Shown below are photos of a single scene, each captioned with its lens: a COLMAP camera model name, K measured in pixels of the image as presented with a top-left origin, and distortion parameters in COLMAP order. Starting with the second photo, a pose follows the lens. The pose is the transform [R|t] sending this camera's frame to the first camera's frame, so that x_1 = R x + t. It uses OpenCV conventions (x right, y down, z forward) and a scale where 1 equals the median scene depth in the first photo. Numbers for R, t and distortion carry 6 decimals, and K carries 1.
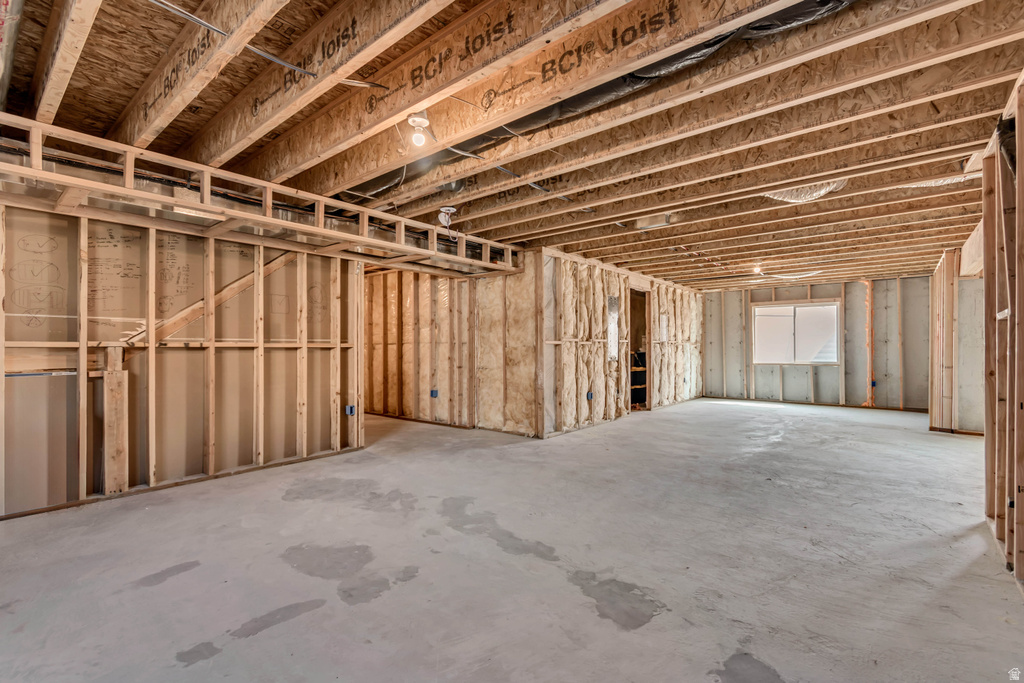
lens RADIAL K [[457.4, 0, 512.2], [0, 457.4, 343.7], [0, 0, 1]] dist [-0.000100, -0.000988]
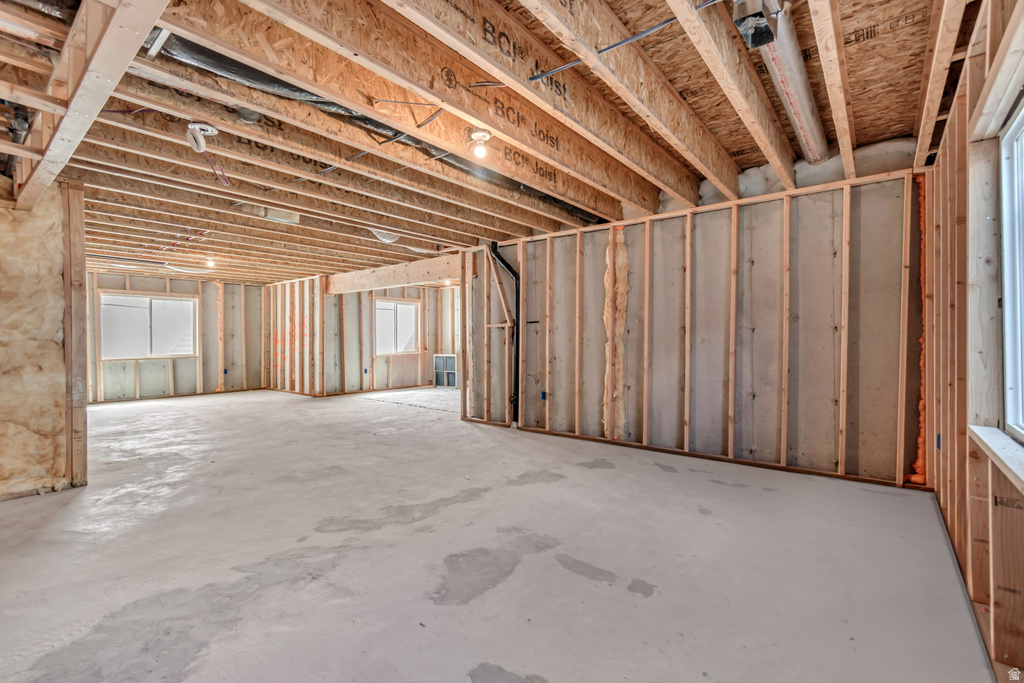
lens RADIAL K [[457.4, 0, 511.5], [0, 457.4, 340.5], [0, 0, 1]] dist [-0.000100, -0.000988]
pose [[-0.015191, -0.004812, 0.999873, -1.124208], [-0.002289, 0.999986, 0.004778, 0.002359], [-0.999882, -0.002216, -0.015202, 0.805027]]
